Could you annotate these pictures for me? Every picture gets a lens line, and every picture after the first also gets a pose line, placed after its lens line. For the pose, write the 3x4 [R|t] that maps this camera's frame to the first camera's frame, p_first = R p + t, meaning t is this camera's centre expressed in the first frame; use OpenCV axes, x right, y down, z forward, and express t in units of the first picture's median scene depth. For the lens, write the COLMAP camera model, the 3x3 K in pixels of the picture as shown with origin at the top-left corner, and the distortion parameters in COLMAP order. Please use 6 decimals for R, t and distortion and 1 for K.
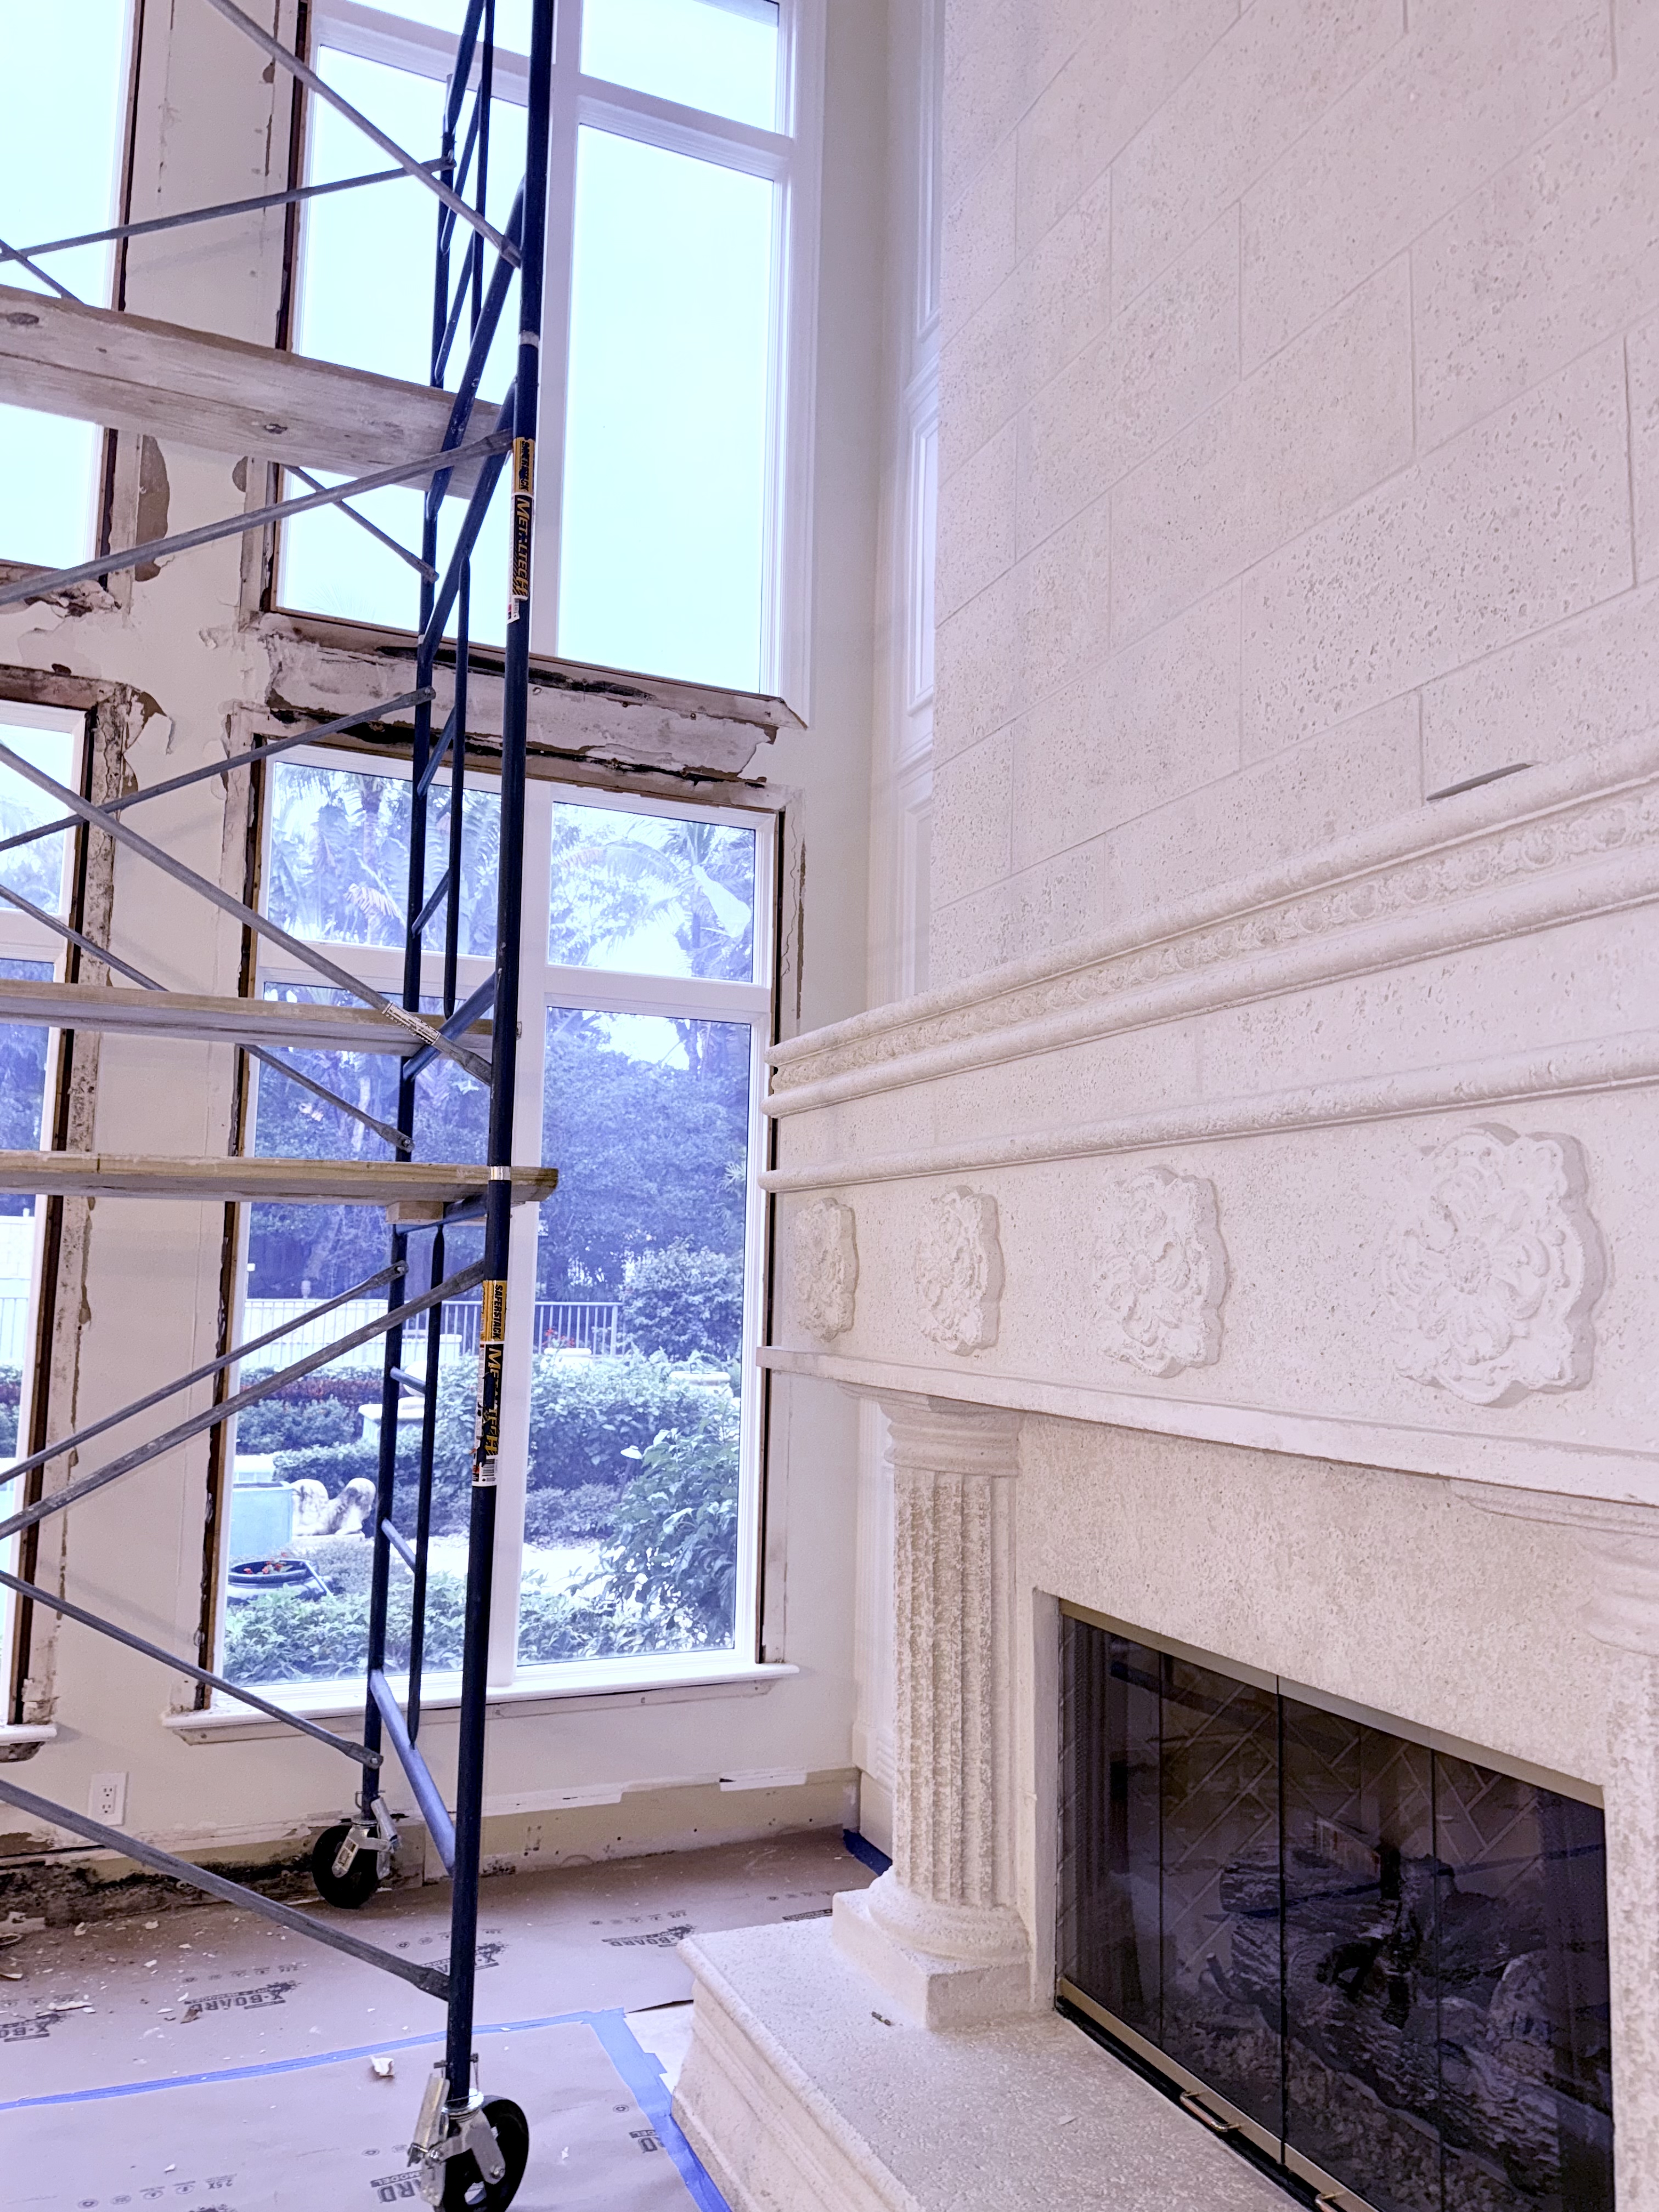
lens RADIAL K [[1602.2, 0, 834.2], [0, 1602.2, 1109.1], [0, 0, 1]] dist [-0.008448, -0.015078]
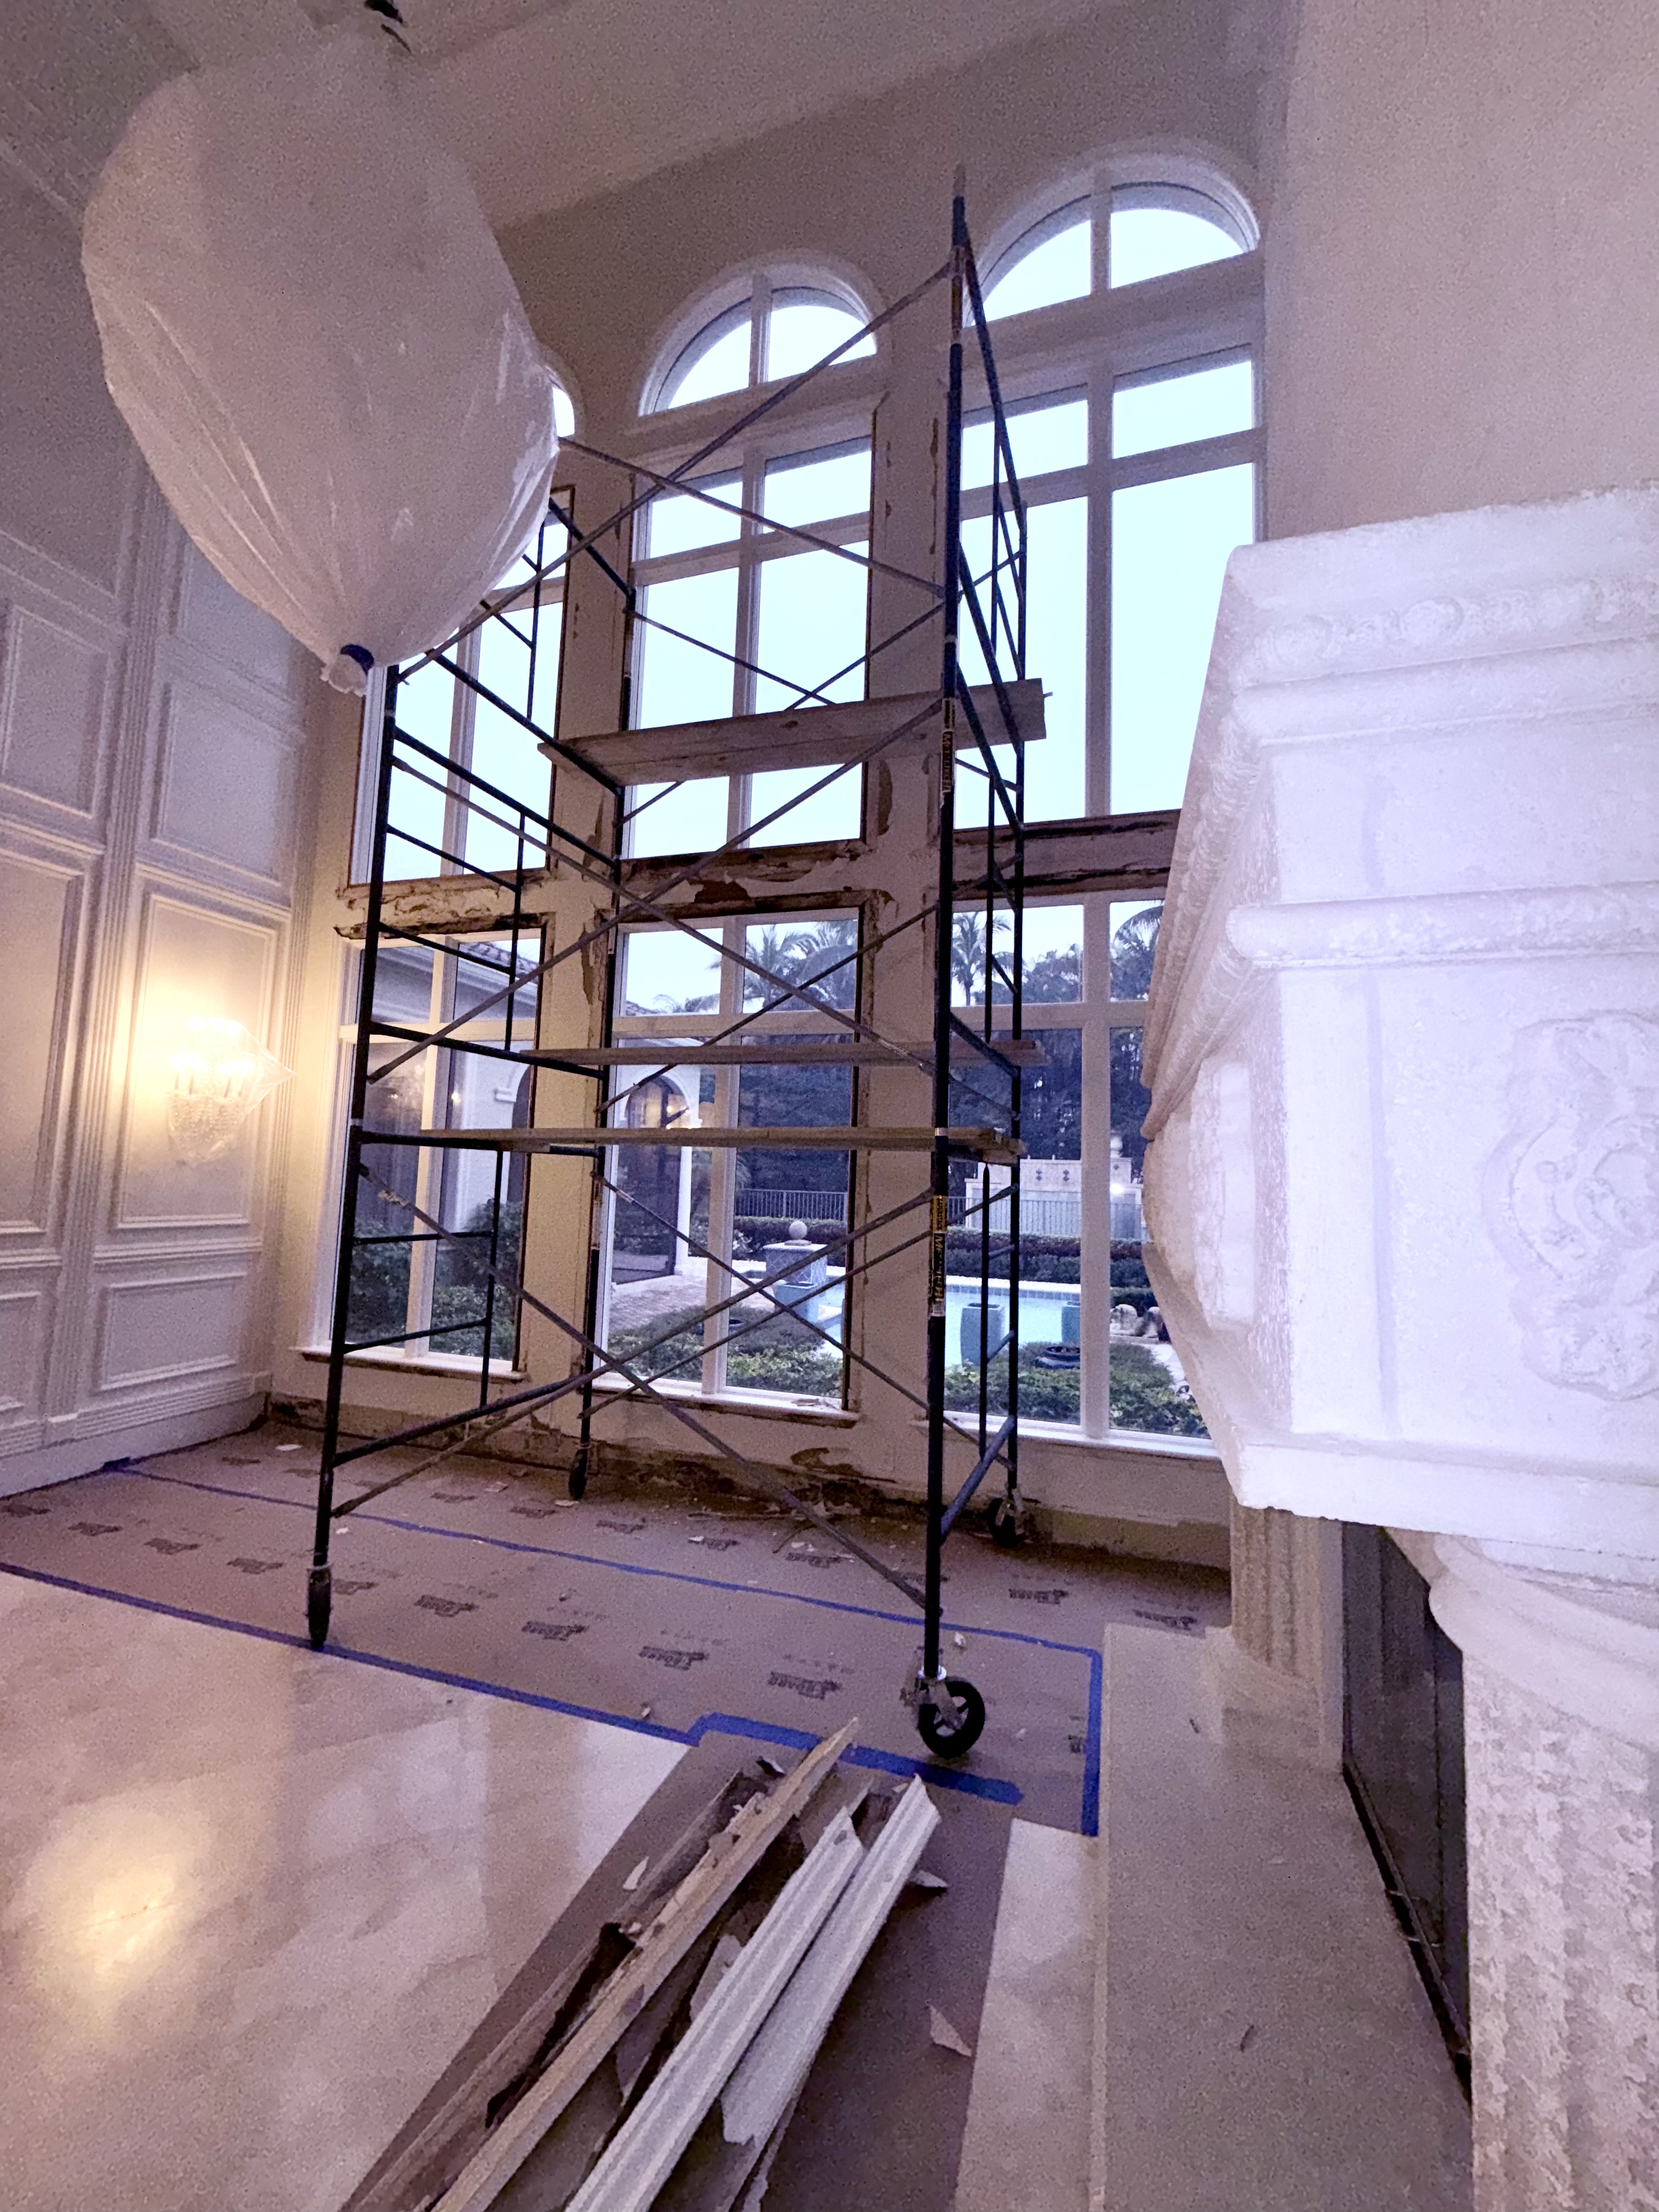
lens RADIAL K [[876.2, 0, 830.0], [0, 876.2, 1104.6], [0, 0, 1]] dist [0.000339, -0.000929]
pose [[0.748452, -0.053560, -0.661022, 0.223346], [0.058700, 0.998172, -0.014414, 0.011647], [0.660586, -0.028014, 0.750228, 0.152527]]
